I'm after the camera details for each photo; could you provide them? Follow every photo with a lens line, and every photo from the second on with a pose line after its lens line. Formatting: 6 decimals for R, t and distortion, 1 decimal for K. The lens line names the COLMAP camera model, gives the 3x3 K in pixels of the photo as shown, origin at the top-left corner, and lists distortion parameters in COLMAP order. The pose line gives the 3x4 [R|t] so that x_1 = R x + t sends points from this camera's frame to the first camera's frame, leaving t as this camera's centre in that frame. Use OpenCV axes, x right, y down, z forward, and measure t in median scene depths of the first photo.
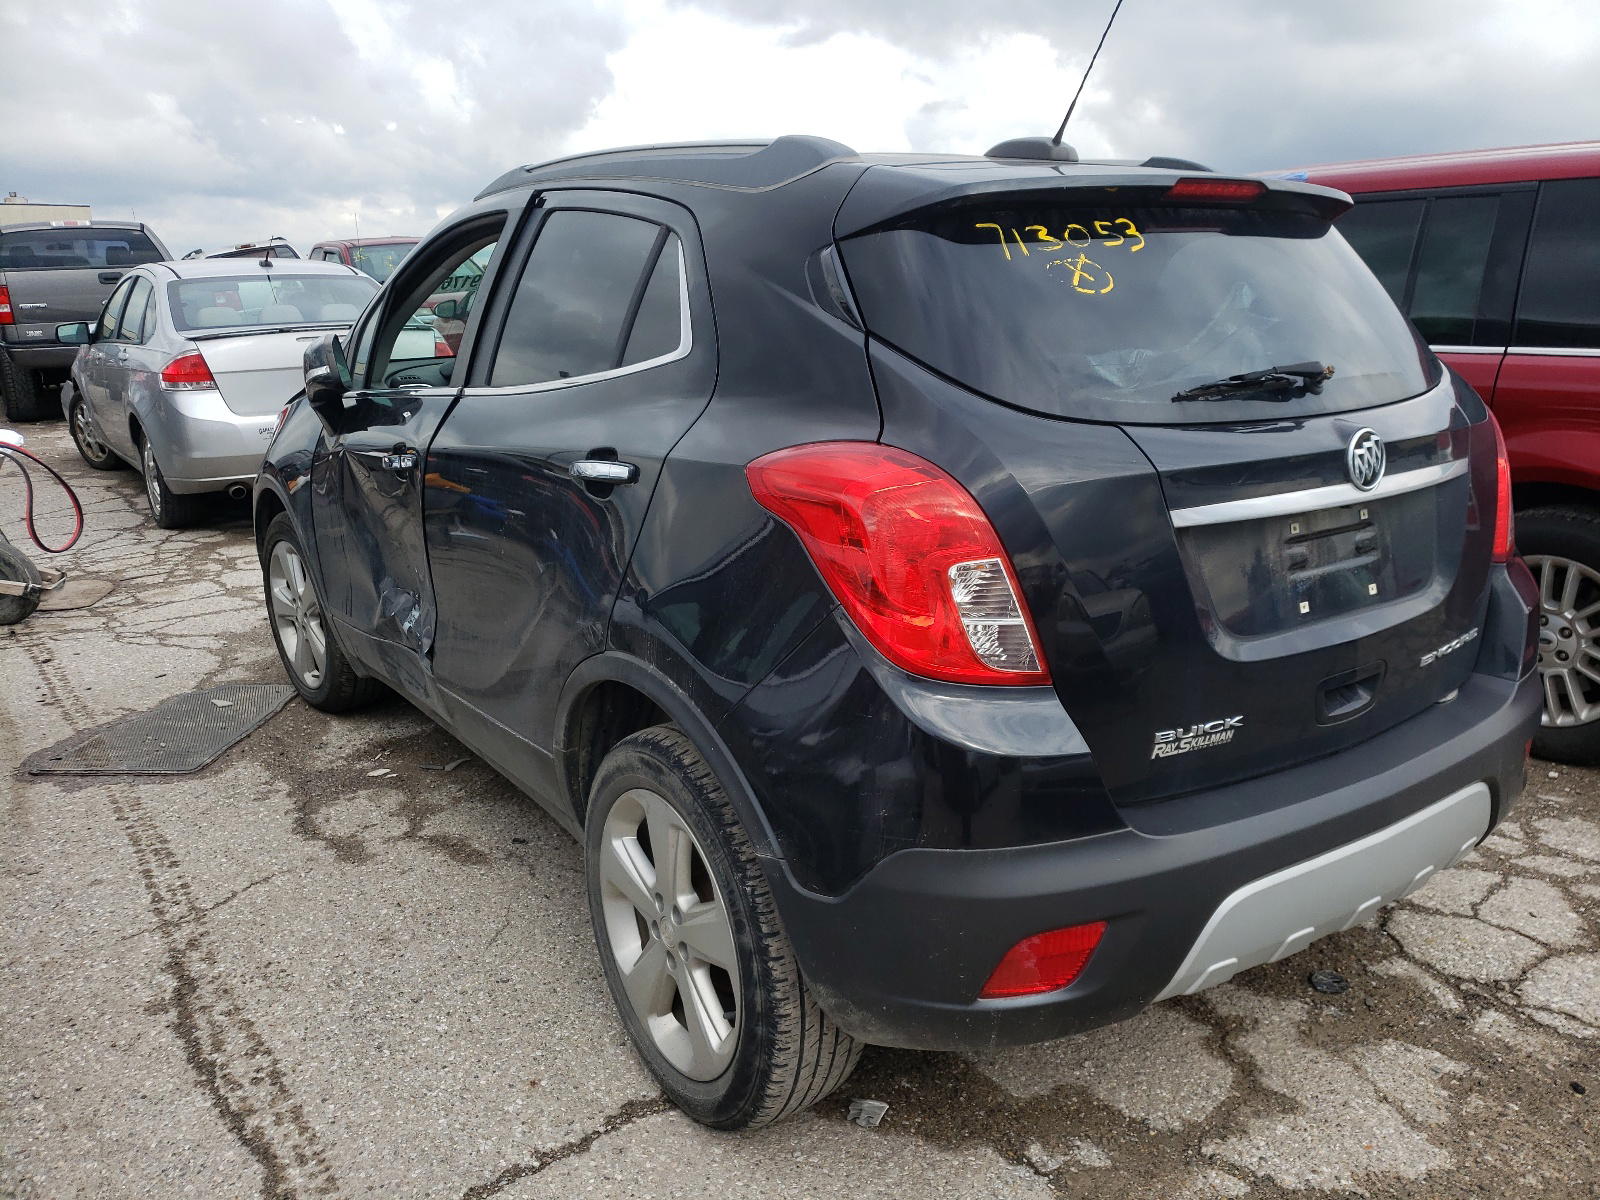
lens RADIAL K [[1241.2, 0, 857.7], [0, 1241.2, 618.5], [0, 0, 1]] dist [0.035665, 0.003748]
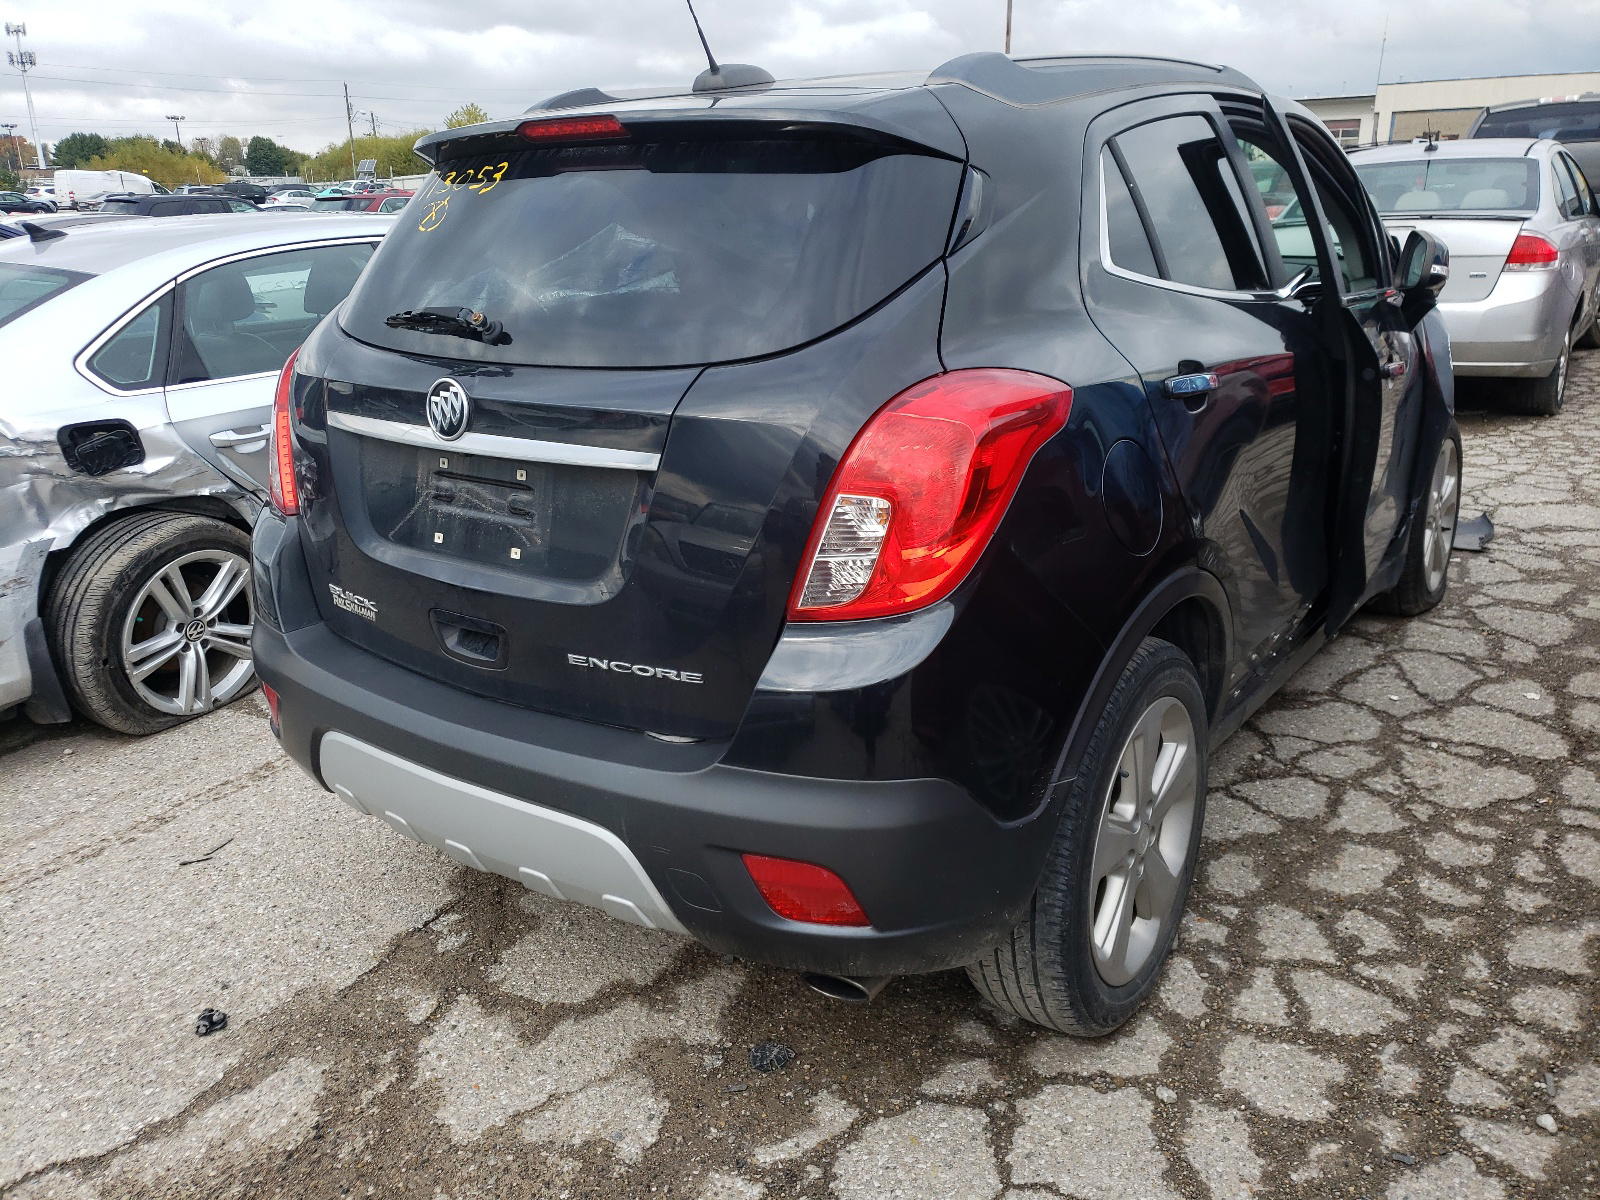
lens RADIAL K [[1261.0, 0, 799.5], [0, 1261.0, 574.4], [0, 0, 1]] dist [0.003925, 0.034990]
pose [[0.319288, 0.287654, -0.902945, 1.180254], [-0.229072, 0.947989, 0.221003, -0.236063], [0.919555, 0.136276, 0.368575, 0.734759]]
